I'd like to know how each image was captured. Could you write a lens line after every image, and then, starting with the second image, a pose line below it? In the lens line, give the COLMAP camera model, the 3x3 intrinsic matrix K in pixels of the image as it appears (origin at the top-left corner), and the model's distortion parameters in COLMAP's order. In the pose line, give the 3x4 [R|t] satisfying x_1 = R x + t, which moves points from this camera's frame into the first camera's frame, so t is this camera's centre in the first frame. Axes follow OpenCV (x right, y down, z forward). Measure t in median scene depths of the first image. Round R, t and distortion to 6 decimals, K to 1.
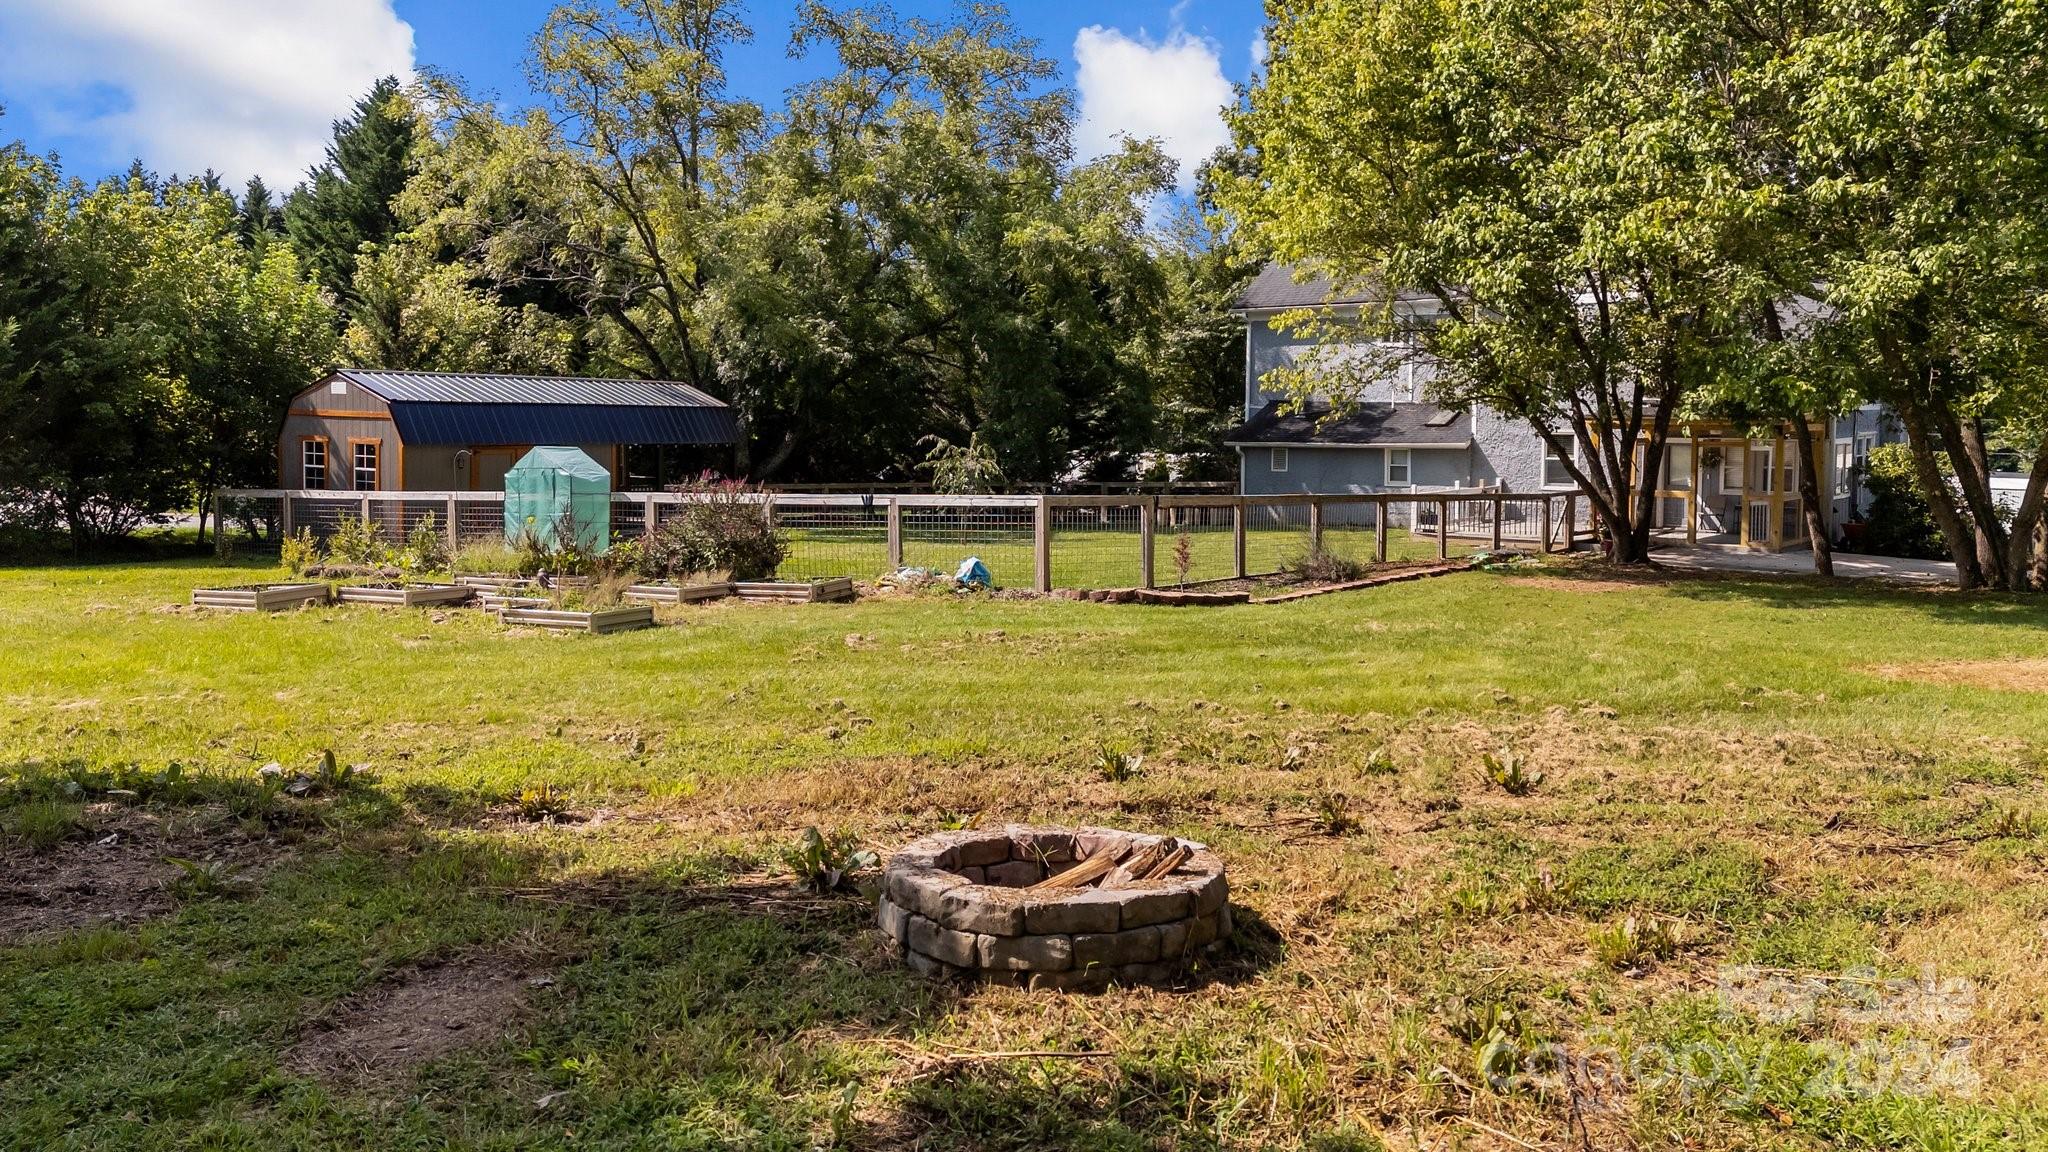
lens RADIAL K [[1475.7, 0, 1024.0], [0, 1475.7, 576.0], [0, 0, 1]] dist [0.074653, -0.135346]
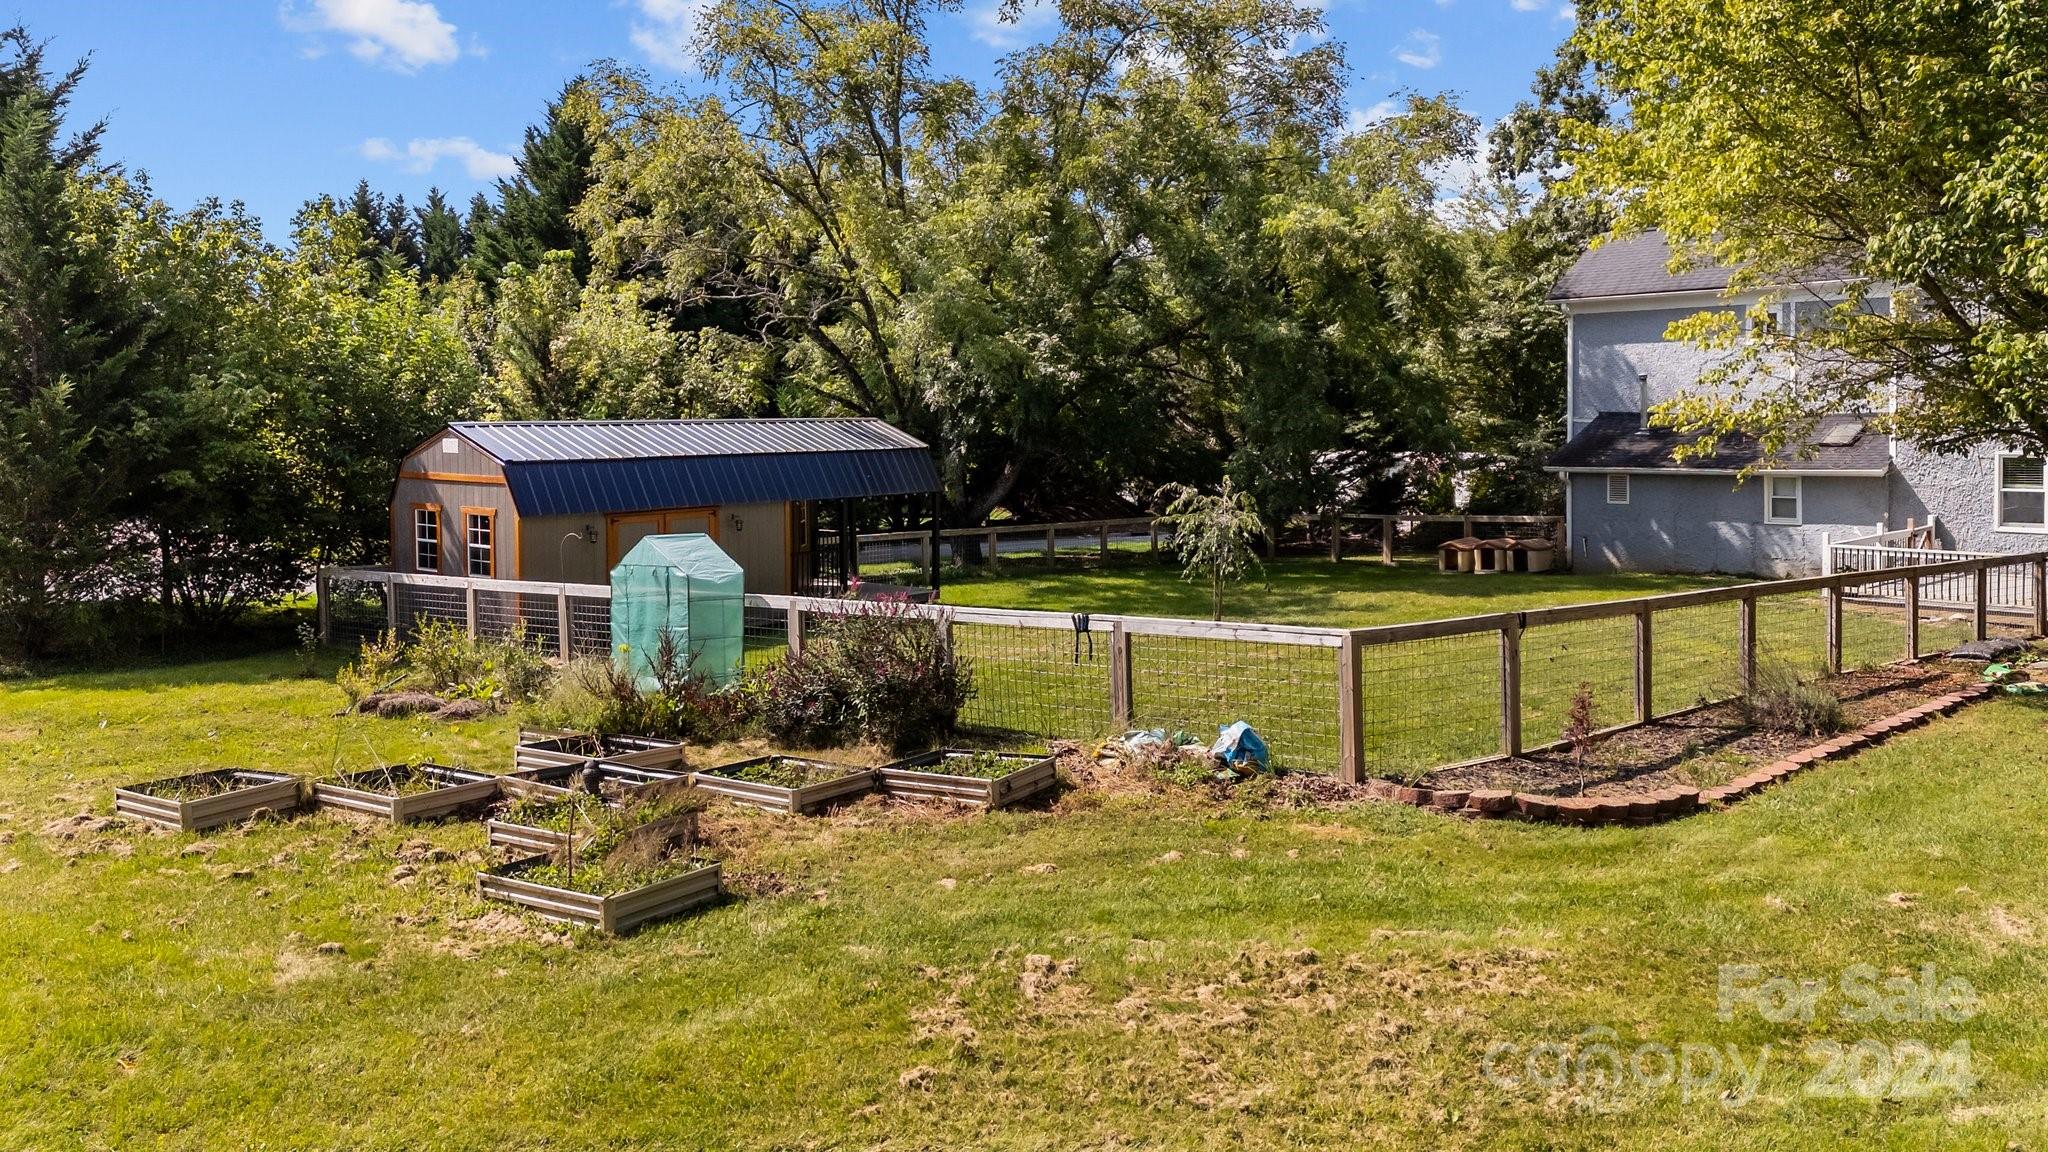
lens RADIAL K [[1502.9, 0, 1065.7], [0, 1502.9, 572.2], [0, 0, 1]] dist [0.108795, -0.209262]
pose [[0.990674, -0.011714, -0.135751, -0.009510], [0.011801, 0.999930, -0.000167, -0.038083], [0.135744, -0.001437, 0.990743, 0.158347]]
